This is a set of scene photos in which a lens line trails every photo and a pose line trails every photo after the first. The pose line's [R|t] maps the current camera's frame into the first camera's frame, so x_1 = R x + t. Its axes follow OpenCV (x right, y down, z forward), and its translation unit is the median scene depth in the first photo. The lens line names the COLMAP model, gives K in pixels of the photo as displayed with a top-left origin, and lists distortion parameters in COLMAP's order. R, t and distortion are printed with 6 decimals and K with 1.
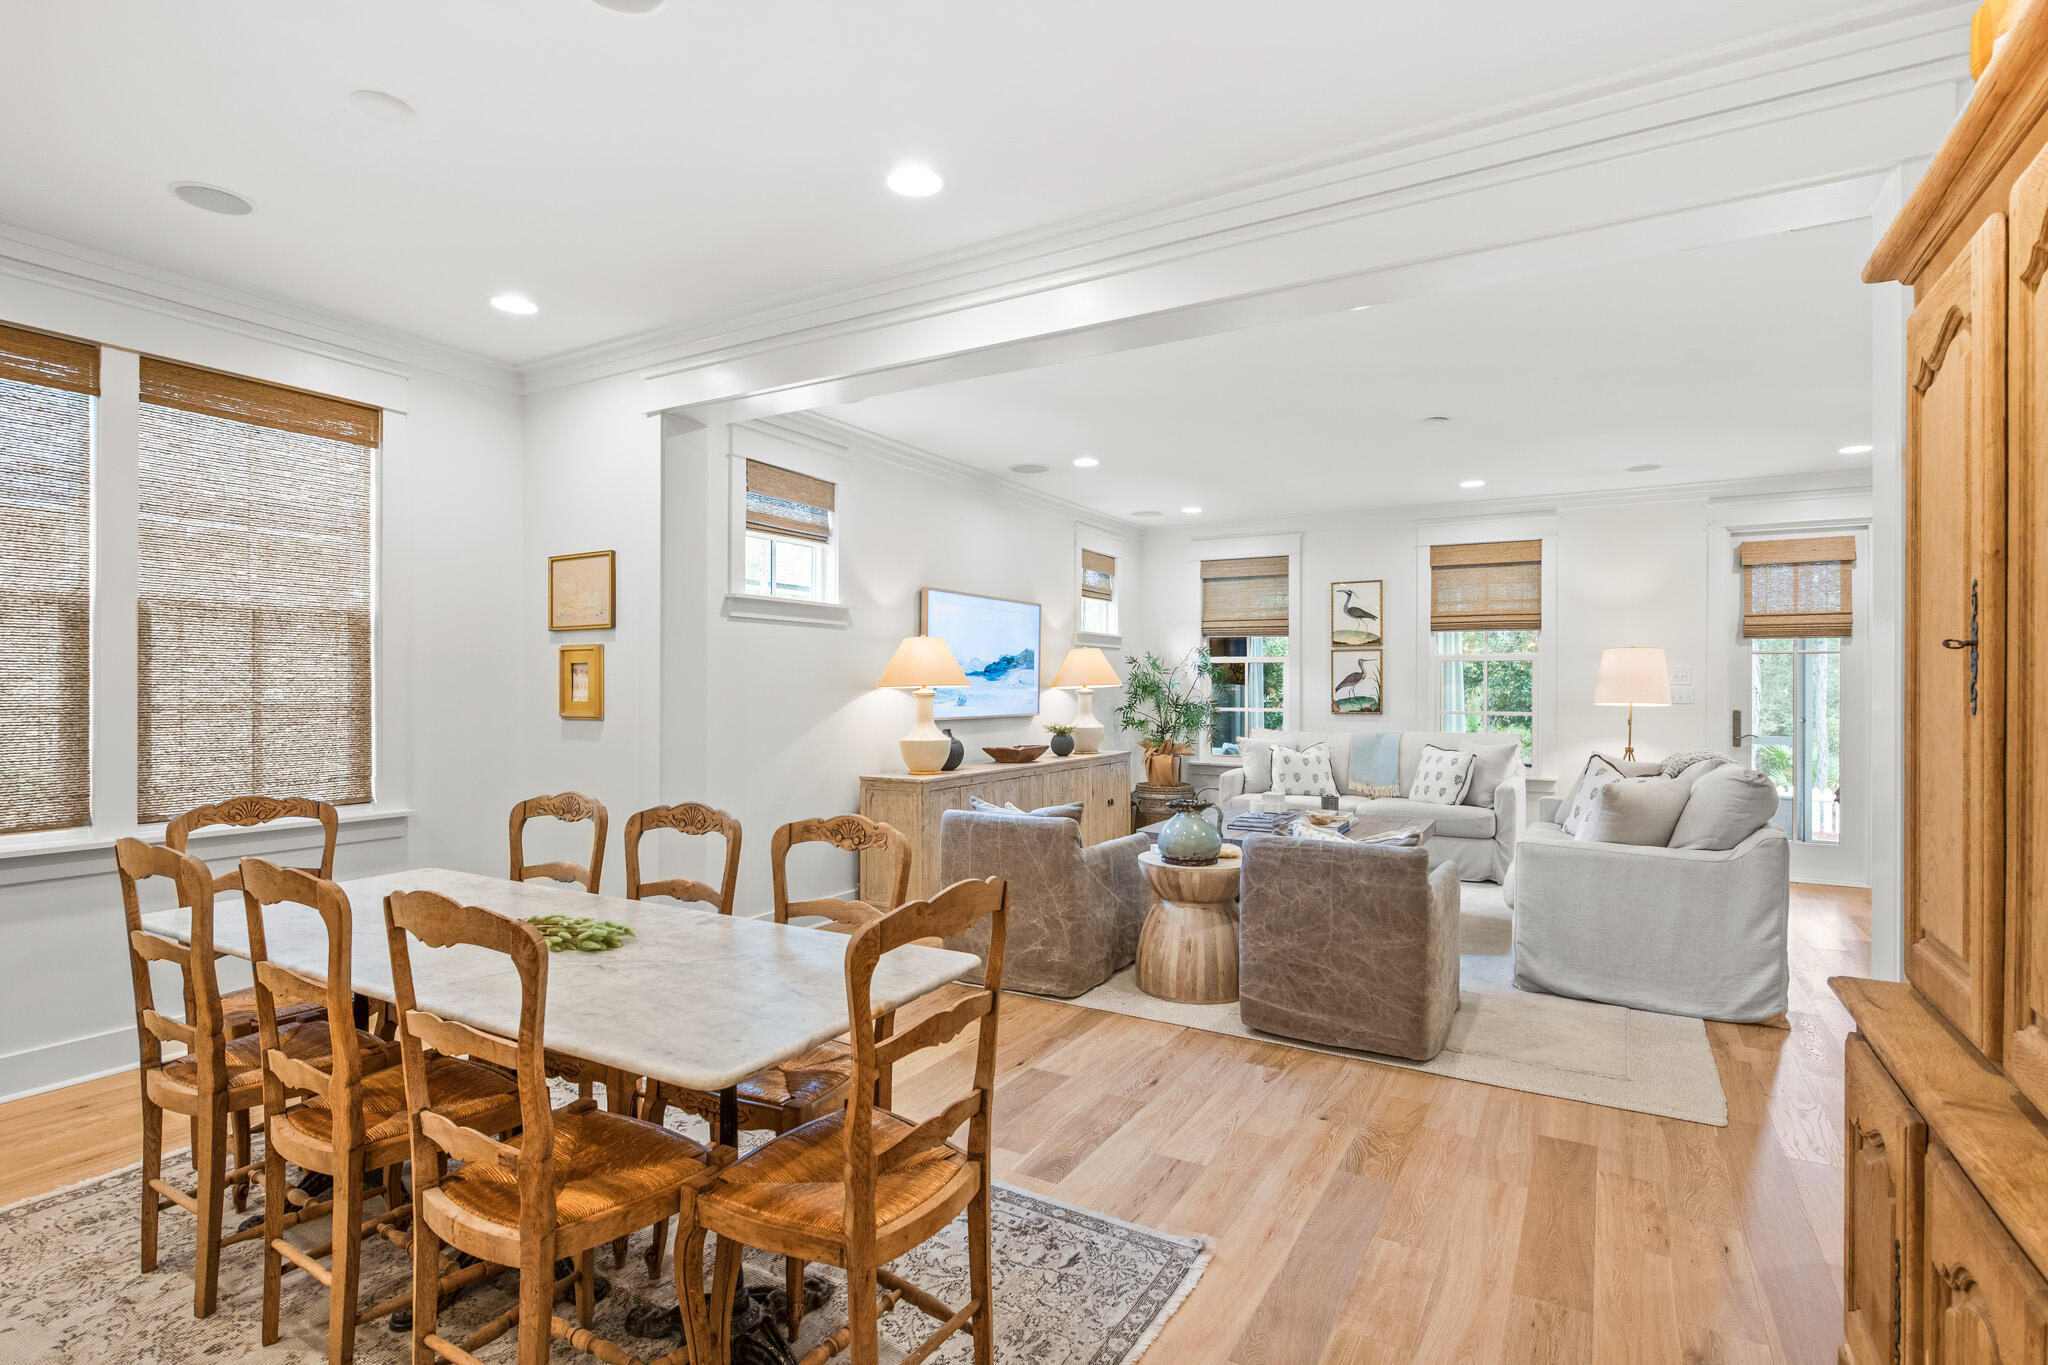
lens RADIAL K [[988.0, 0, 1004.1], [0, 988.0, 692.0], [0, 0, 1]] dist [-0.000264, -0.002222]
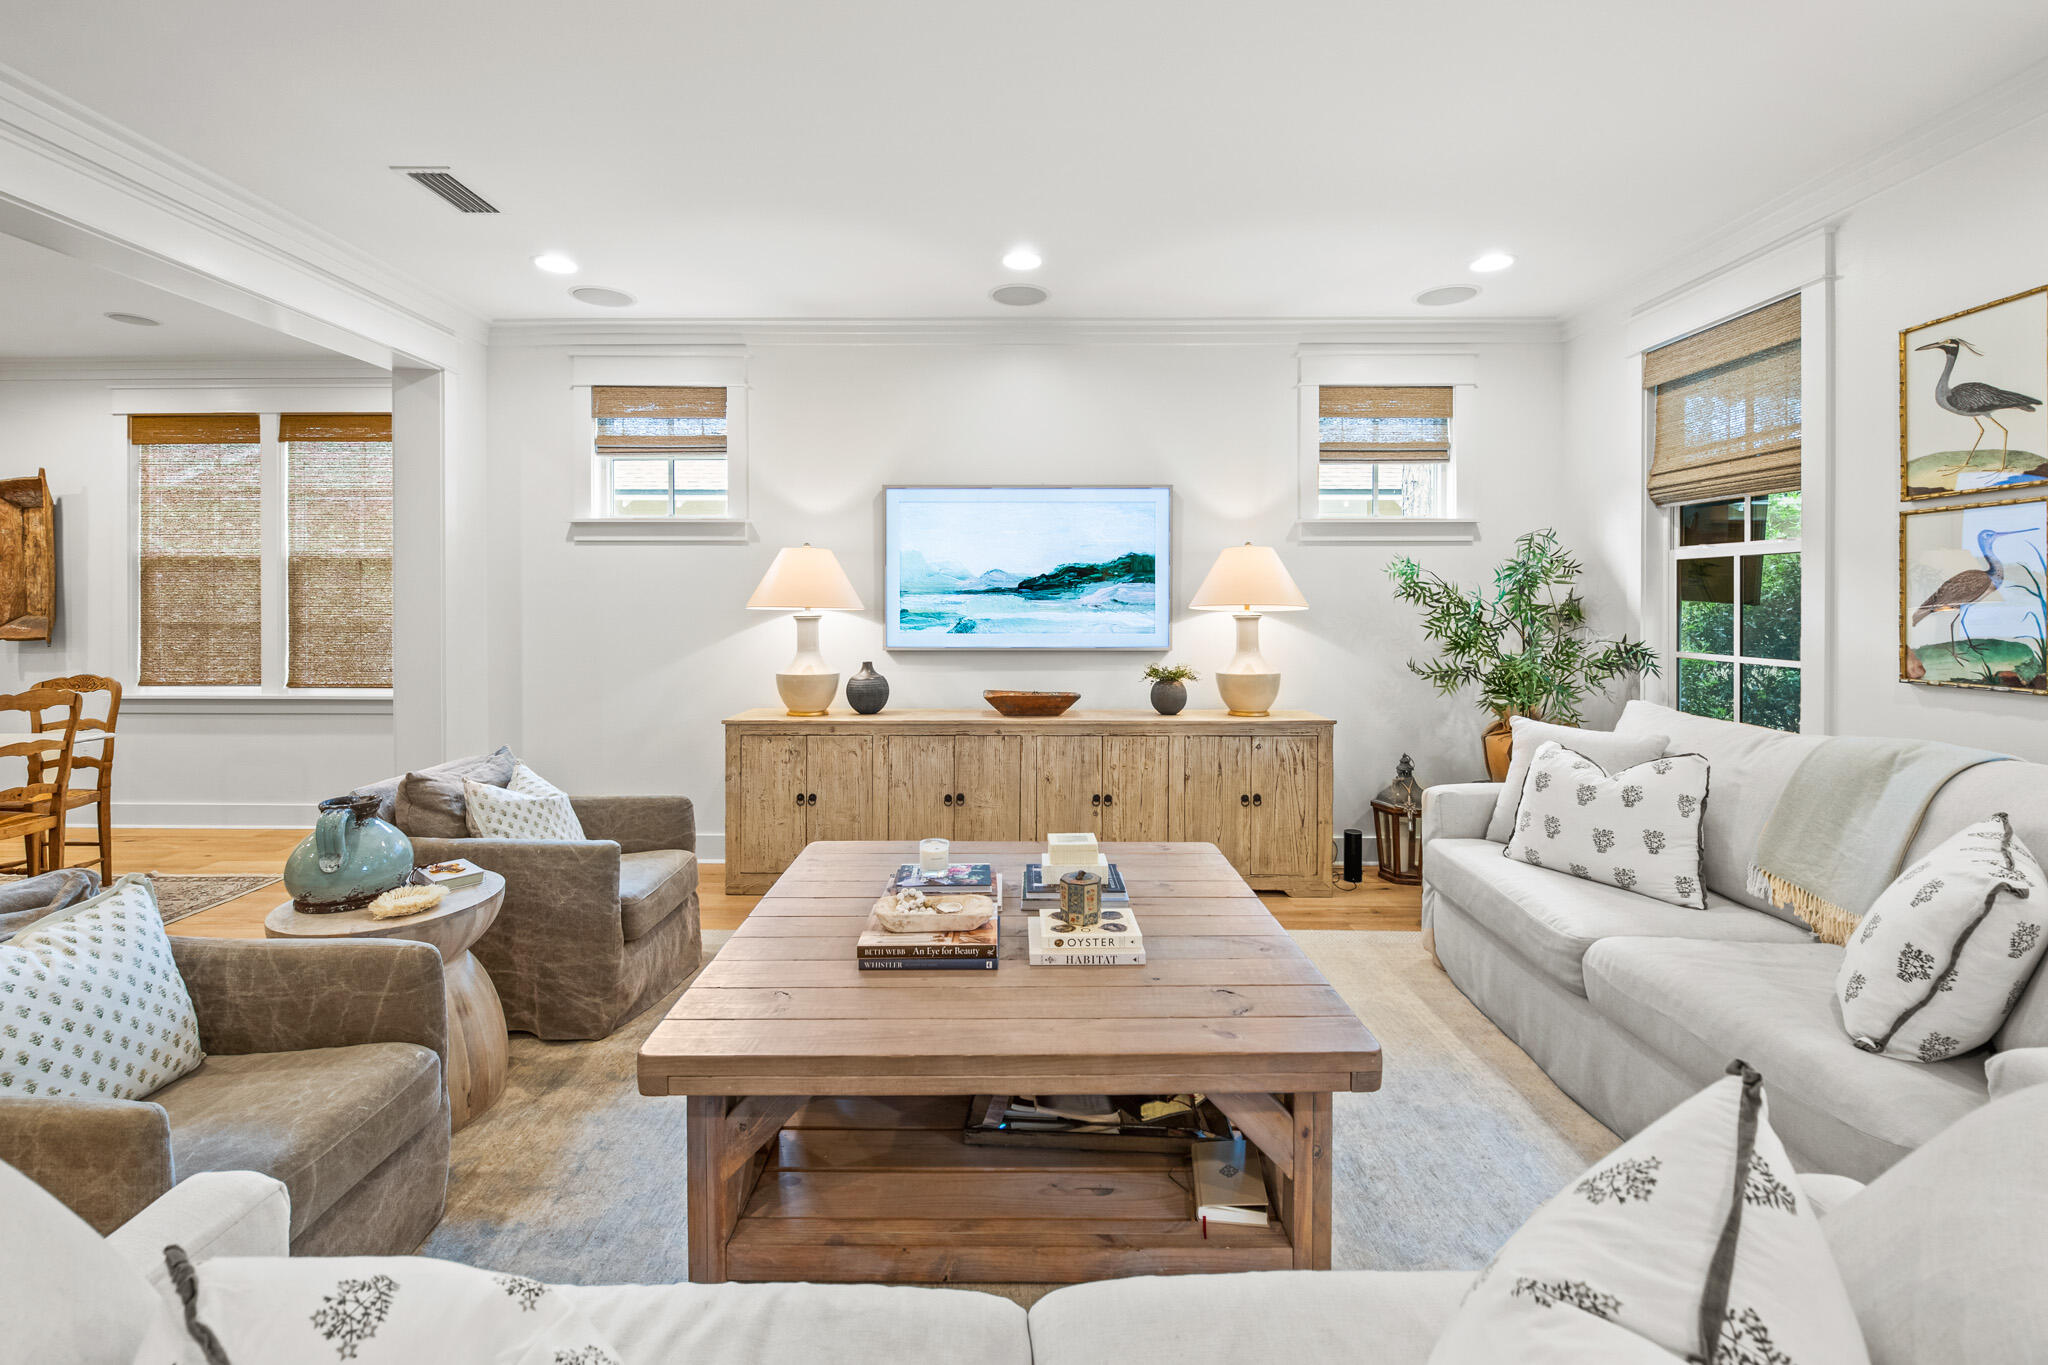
lens RADIAL K [[856.6, 0, 1022.4], [0, 856.6, 607.6], [0, 0, 1]] dist [-0.002565, -0.000961]
pose [[0.513793, 0.004272, -0.857904, 0.533494], [-0.003840, 0.999989, 0.002680, -0.007346], [0.857906, 0.001917, 0.513804, 0.675080]]
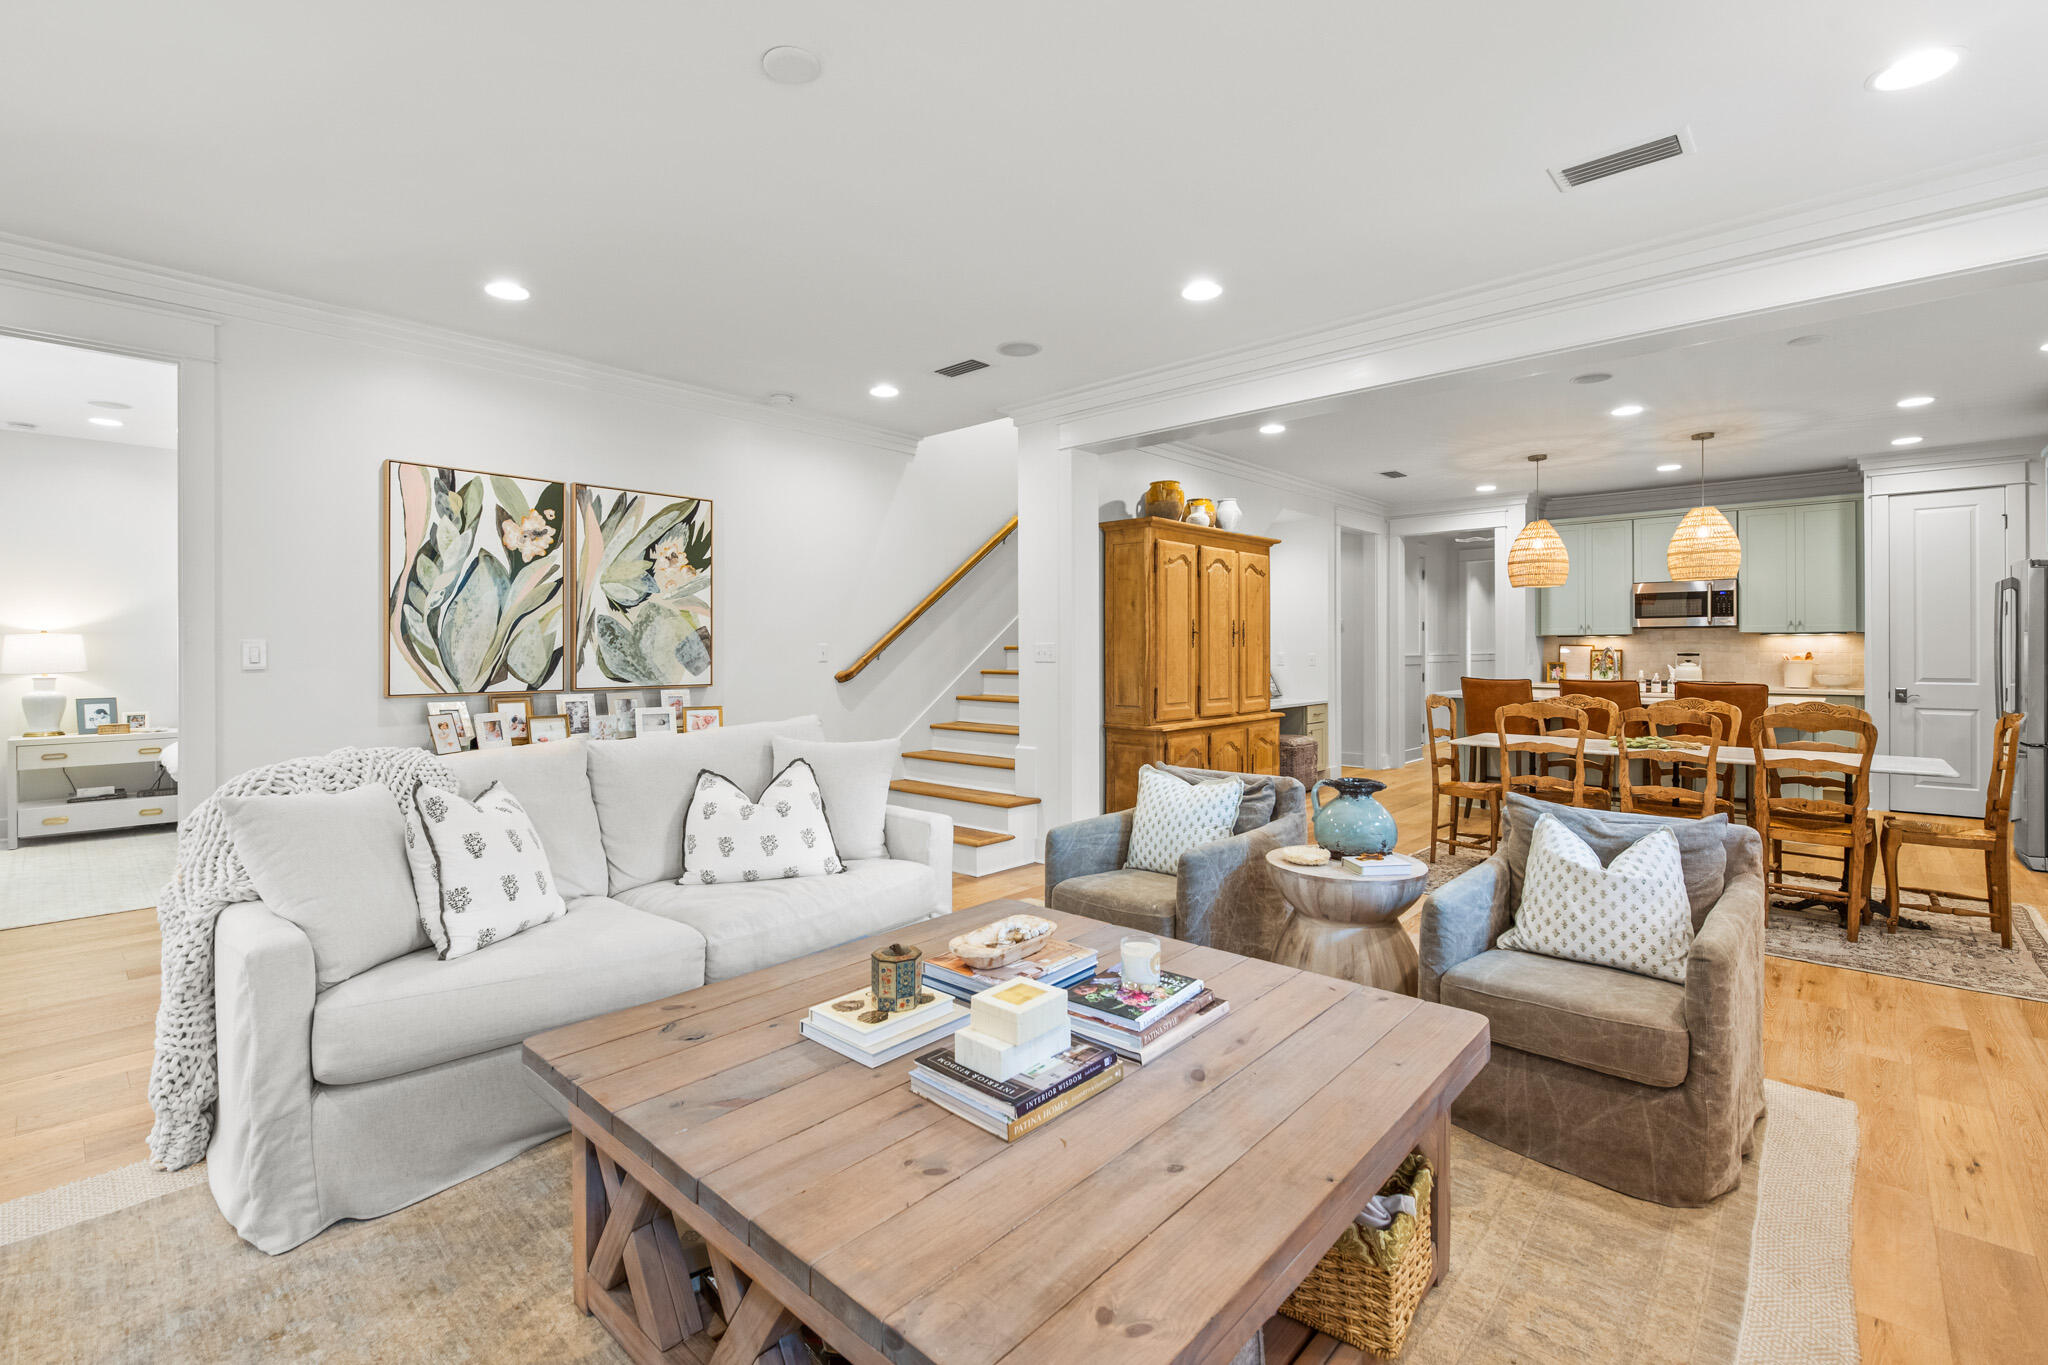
lens RADIAL K [[911.6, 0, 1015.1], [0, 911.6, 642.7], [0, 0, 1]] dist [-0.002472, -0.002884]
pose [[-0.981288, -0.001008, 0.192544, 0.197255], [-0.000802, 0.999999, 0.001149, -0.000737], [-0.192545, 0.000973, -0.981288, 1.104519]]
